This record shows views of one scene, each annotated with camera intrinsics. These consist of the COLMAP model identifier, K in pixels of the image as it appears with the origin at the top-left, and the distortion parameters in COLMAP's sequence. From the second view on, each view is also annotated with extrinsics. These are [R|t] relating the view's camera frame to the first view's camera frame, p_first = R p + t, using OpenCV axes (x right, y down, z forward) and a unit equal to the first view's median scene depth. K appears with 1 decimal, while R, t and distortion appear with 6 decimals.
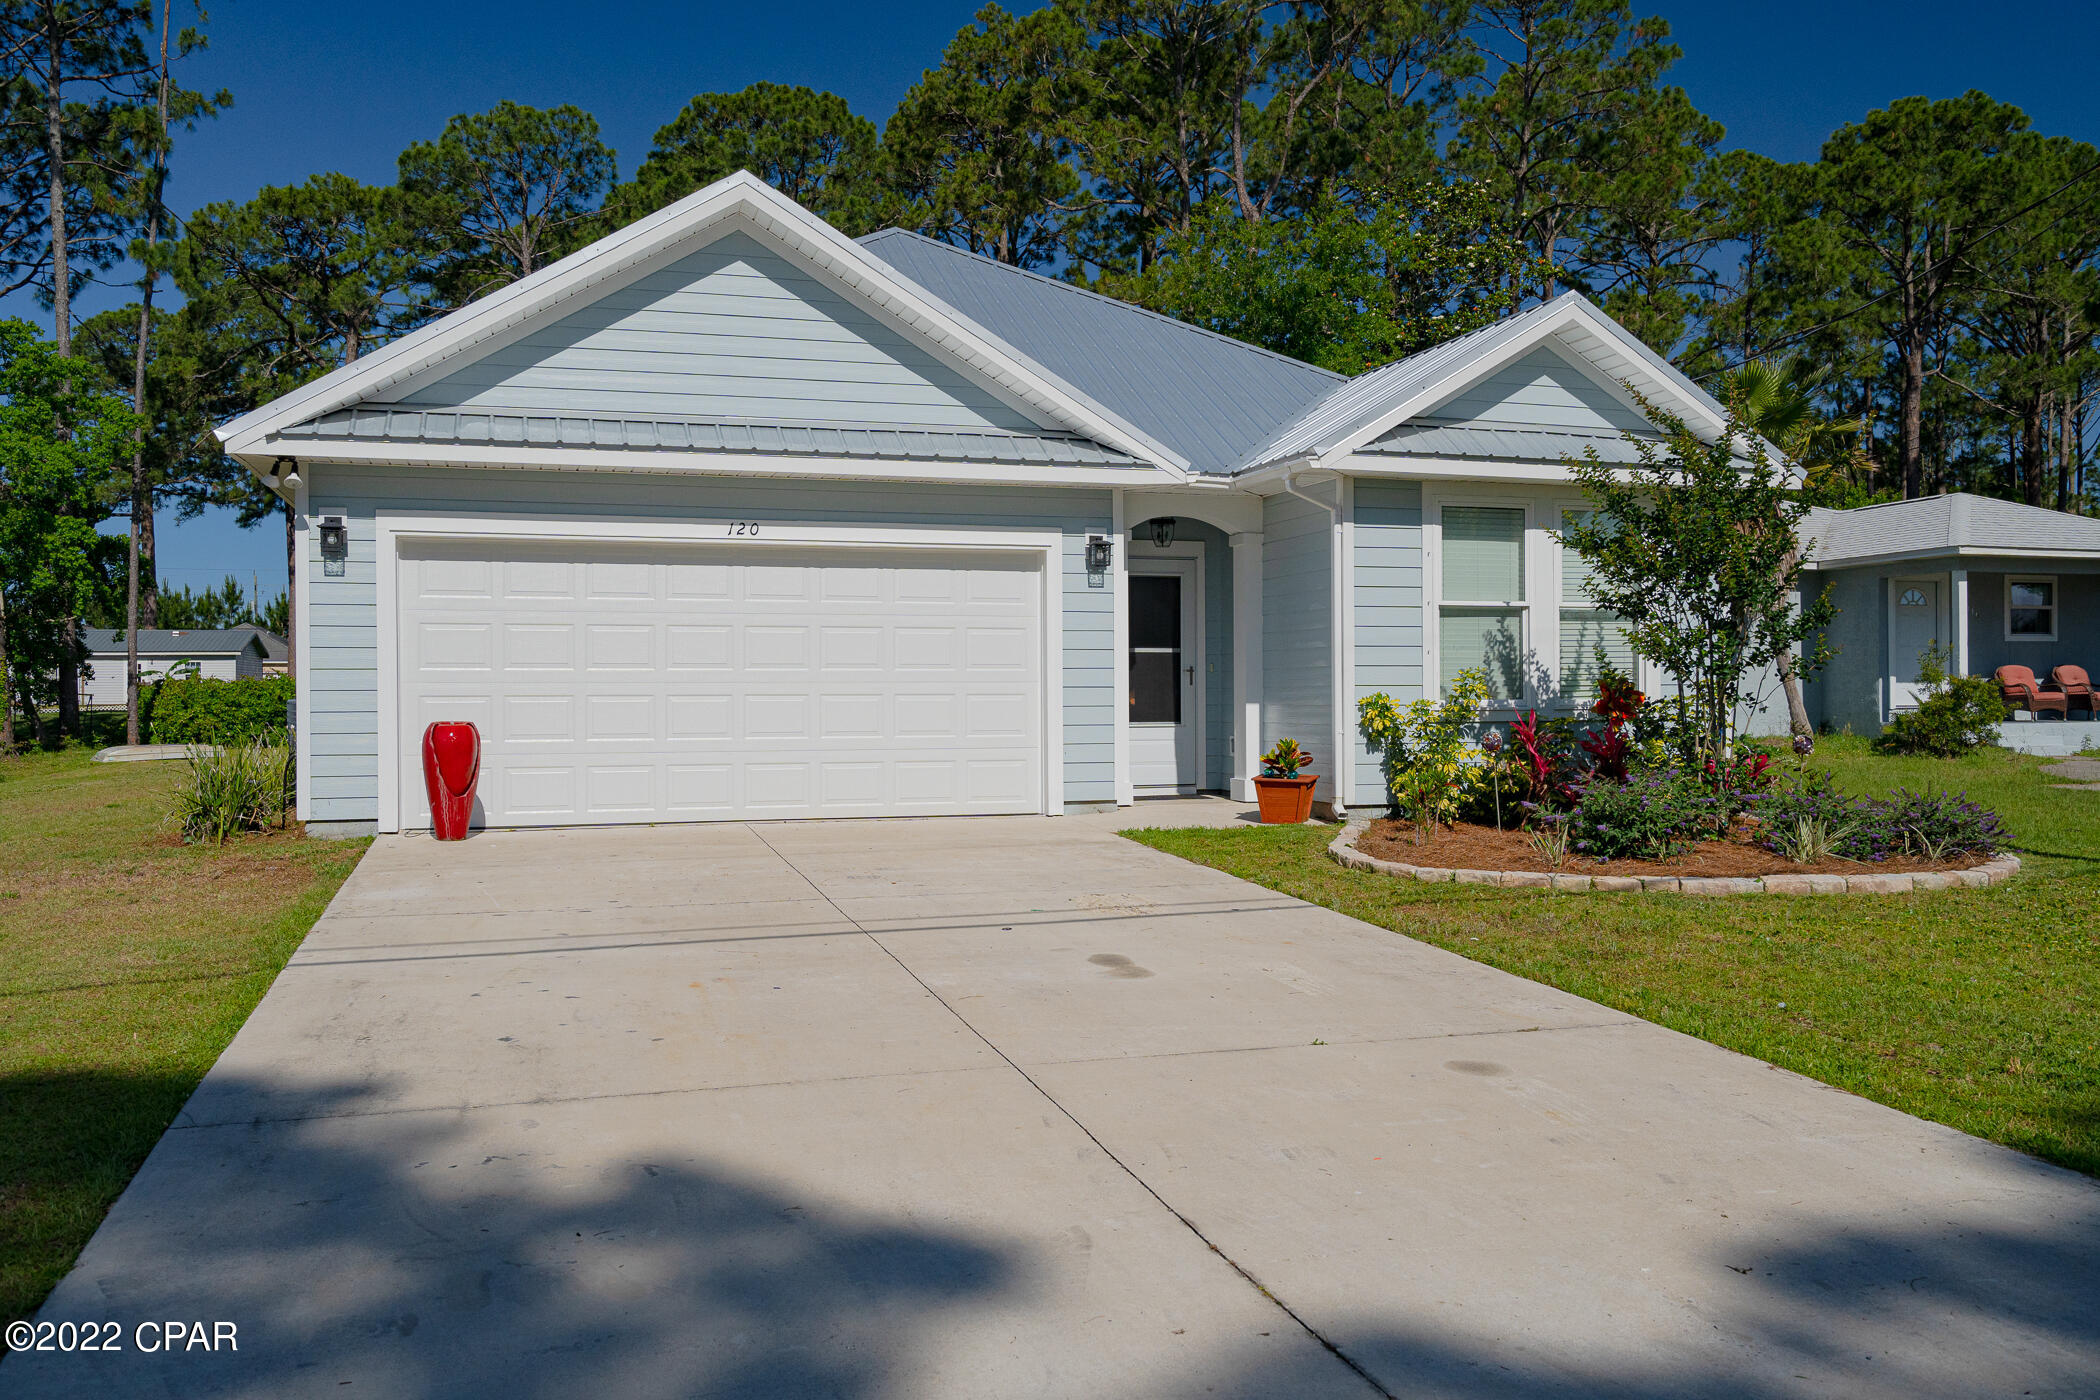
lens RADIAL K [[1696.3, 0, 1041.9], [0, 1696.3, 735.9], [0, 0, 1]] dist [0.008295, -0.006004]
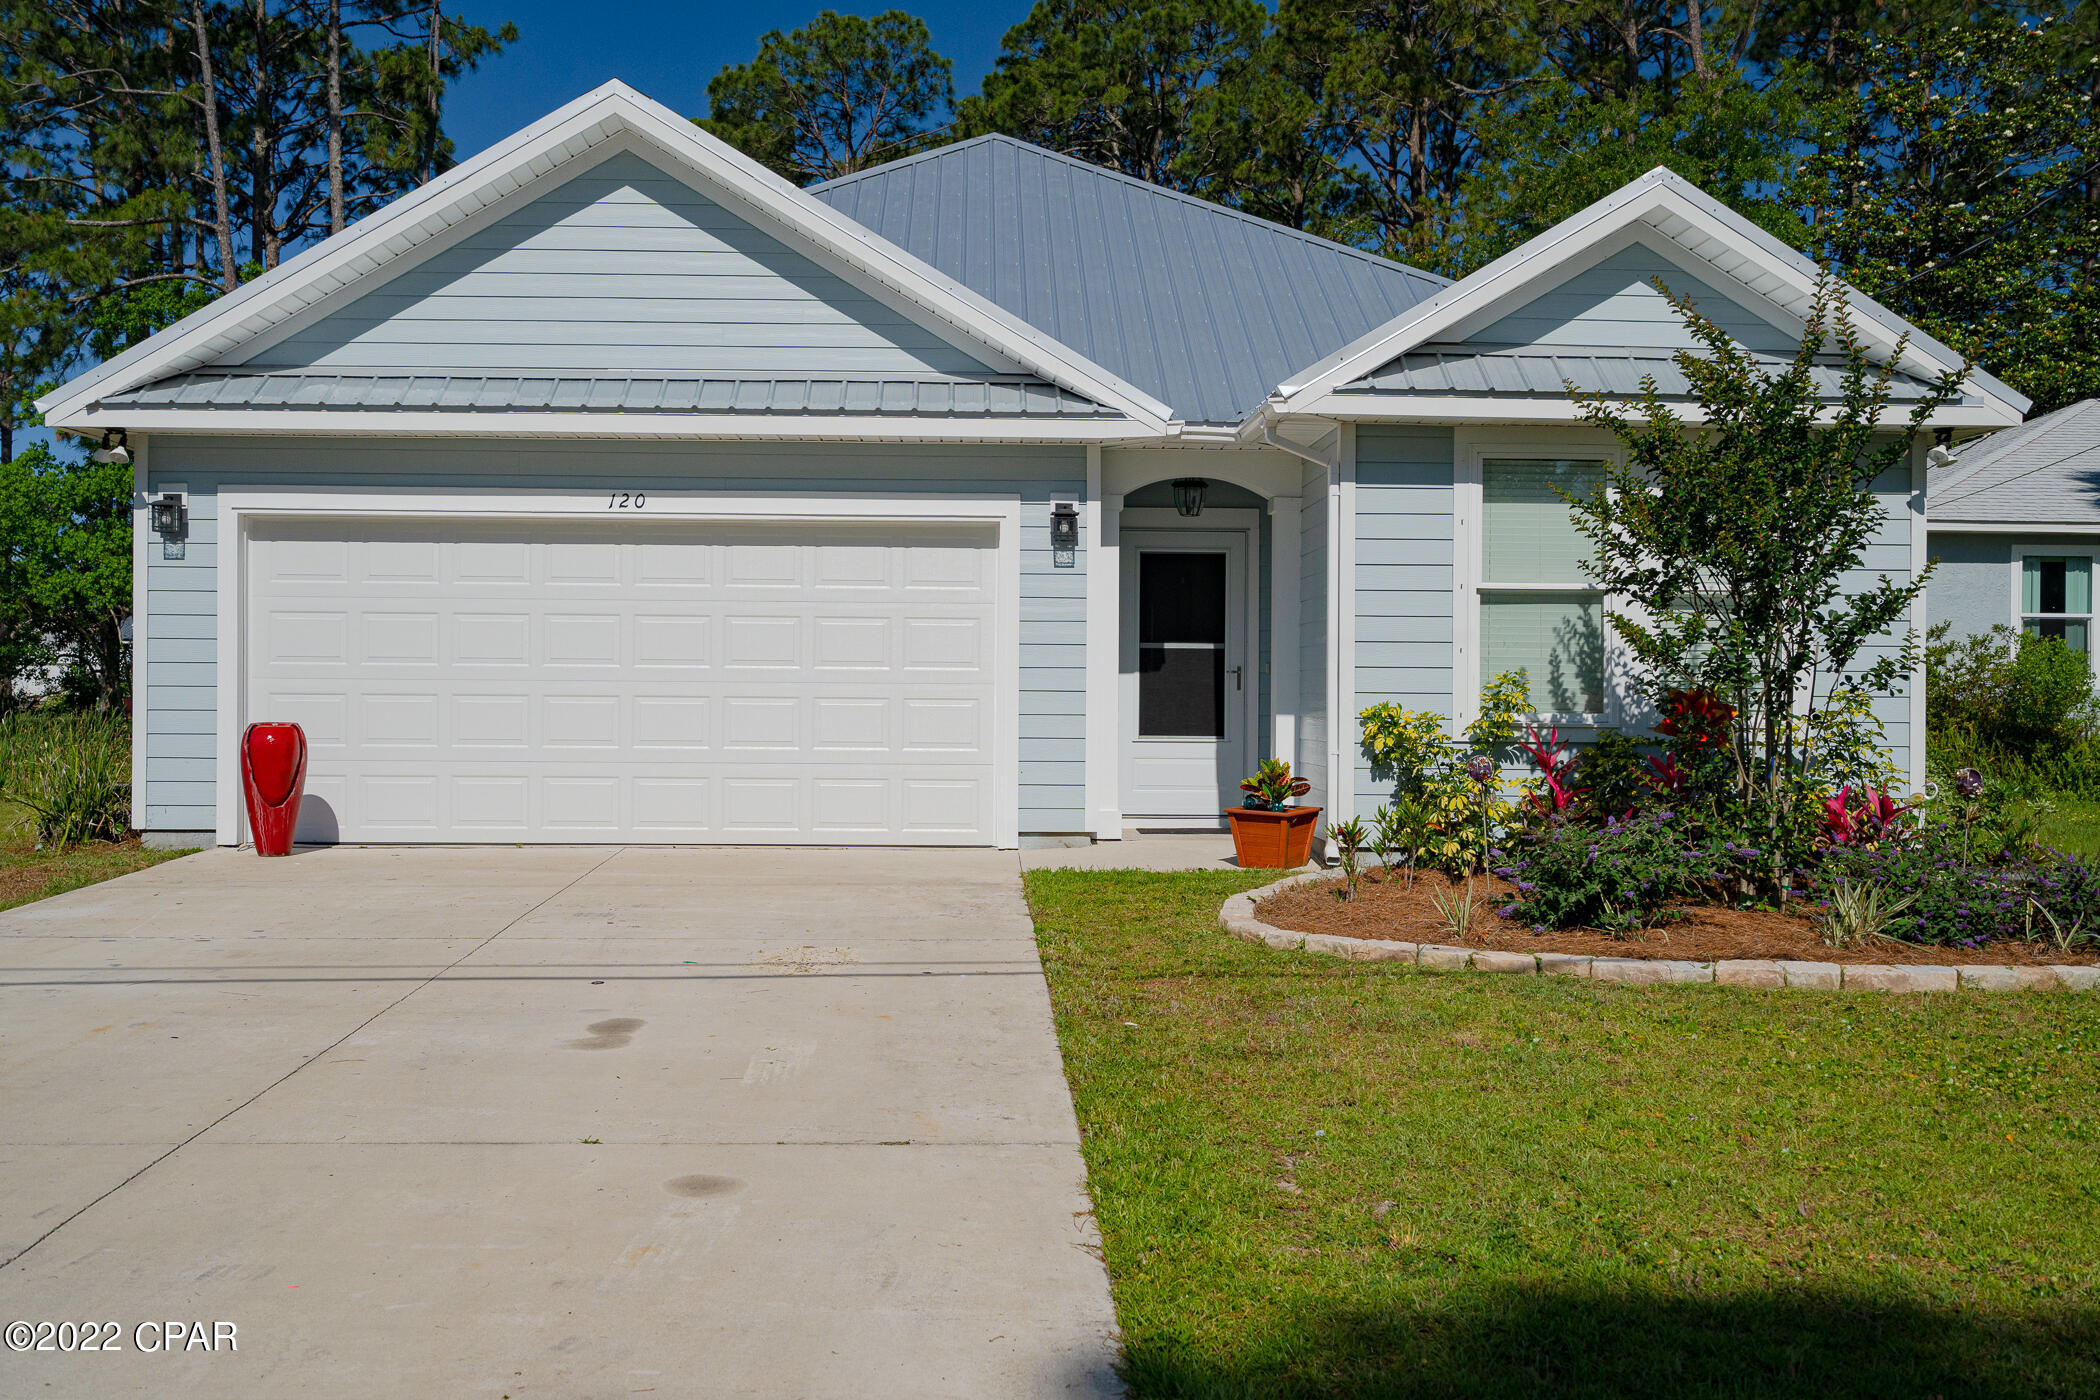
lens RADIAL K [[2052.7, 0, 1051.1], [0, 2052.7, 739.9], [0, 0, 1]] dist [0.009032, -0.010360]
pose [[0.965965, 0.016499, -0.258145, 0.289821], [-0.017515, 0.999845, -0.001637, -0.004202], [0.258078, 0.006103, 0.966105, 0.060151]]
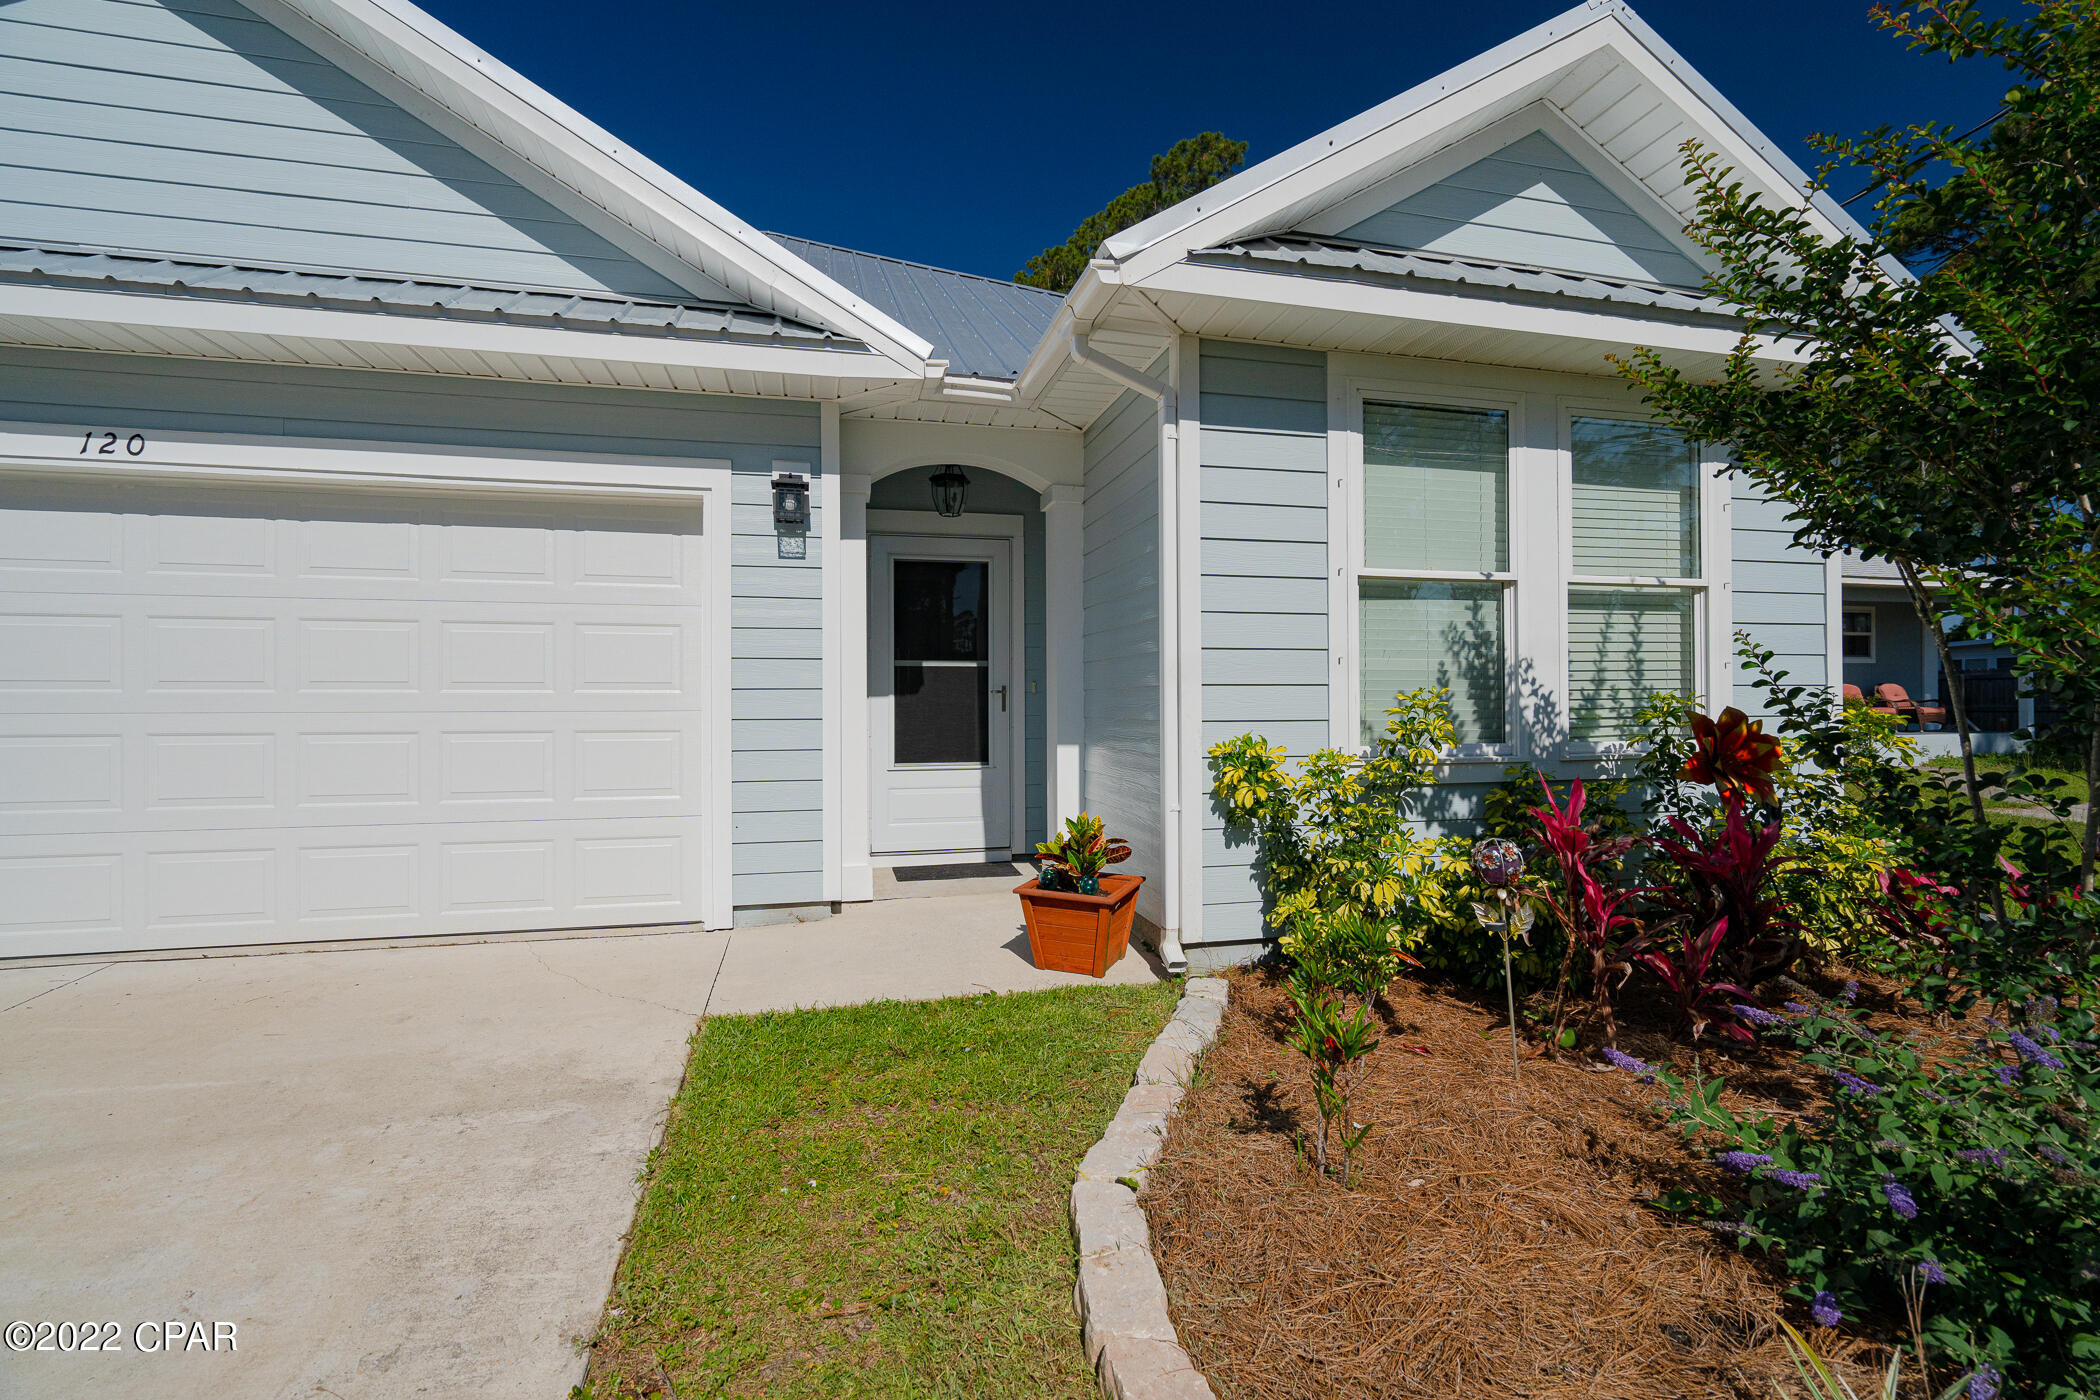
lens RADIAL K [[940.6, 0, 1048.0], [0, 940.6, 708.5], [0, 0, 1]] dist [-0.002922, 0.000700]
pose [[0.997924, 0.002619, -0.064349, 0.153208], [-0.003708, 0.999852, -0.016800, -0.028565], [0.064295, 0.017003, 0.997786, 0.691032]]
